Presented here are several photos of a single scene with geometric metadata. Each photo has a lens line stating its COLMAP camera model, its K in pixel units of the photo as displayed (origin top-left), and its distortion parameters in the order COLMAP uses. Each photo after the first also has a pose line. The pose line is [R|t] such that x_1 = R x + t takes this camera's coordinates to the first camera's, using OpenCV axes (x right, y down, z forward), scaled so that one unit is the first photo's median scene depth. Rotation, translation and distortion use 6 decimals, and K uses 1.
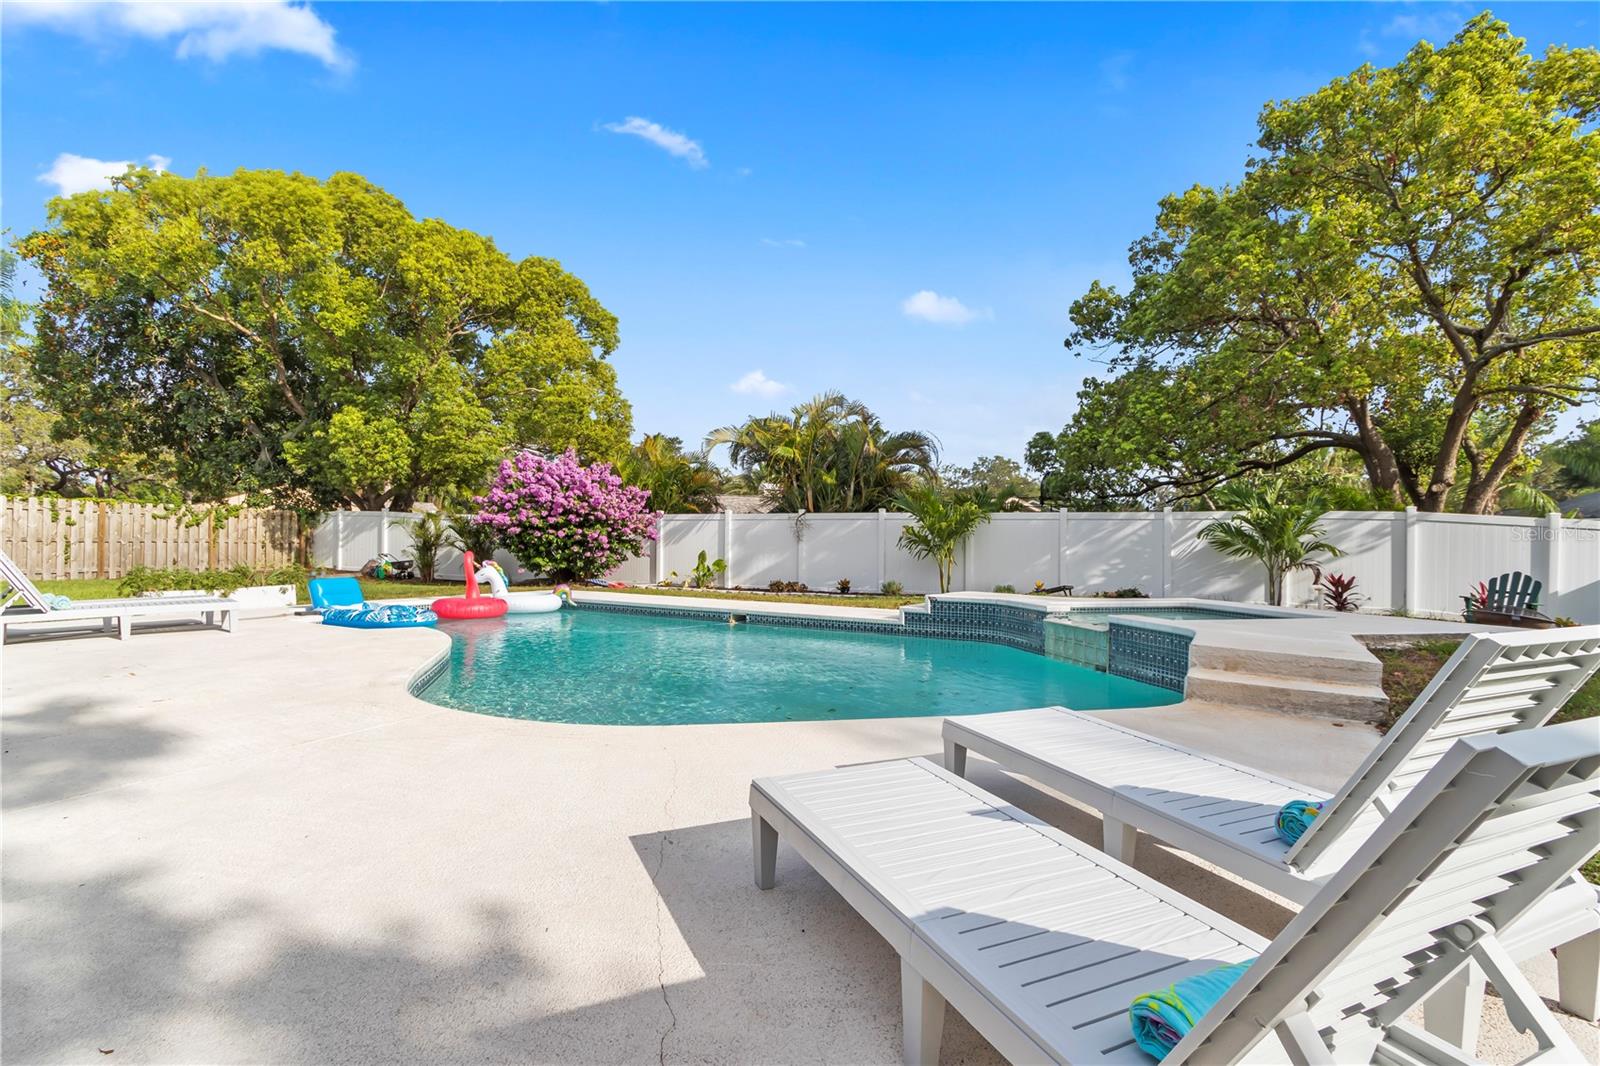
lens RADIAL K [[737.9, 0, 784.2], [0, 737.9, 526.9], [0, 0, 1]] dist [0.002171, 0.001961]
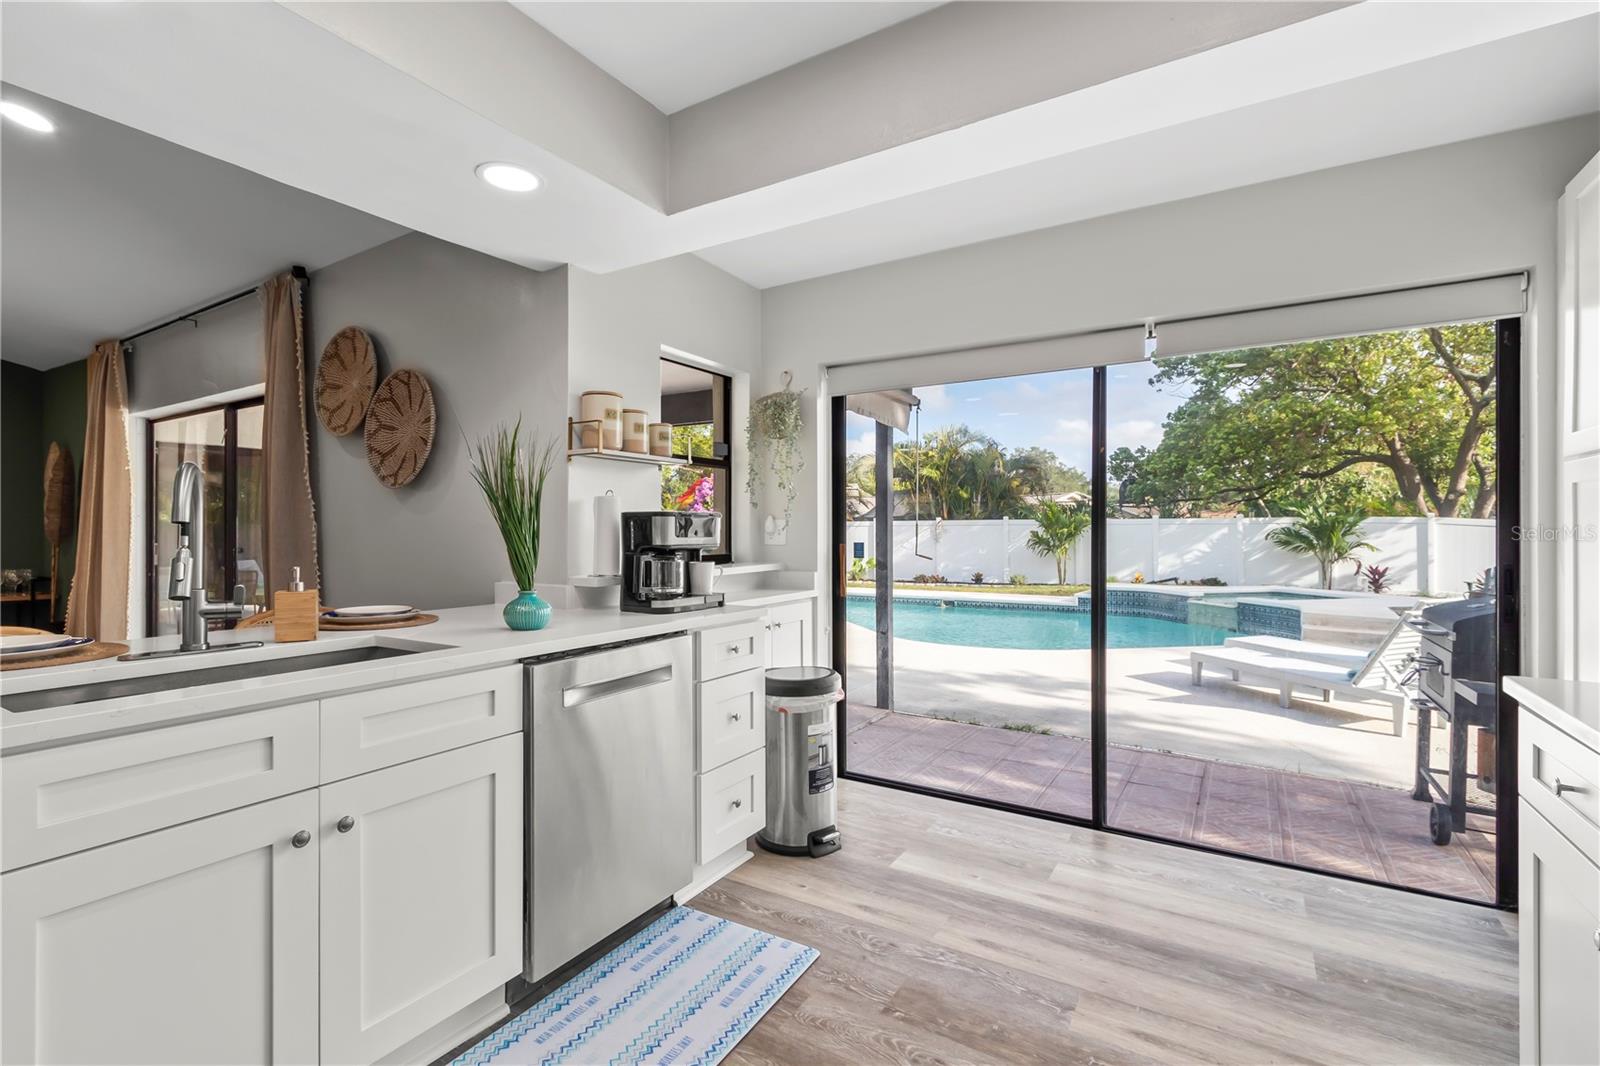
lens RADIAL K [[737.9, 0, 785.6], [0, 737.9, 518.1], [0, 0, 1]] dist [0.002171, 0.001961]
pose [[0.999596, -0.015009, -0.024142, -0.218277], [0.015108, 0.999878, 0.003955, -0.033253], [0.024080, -0.004319, 0.999701, -0.279569]]
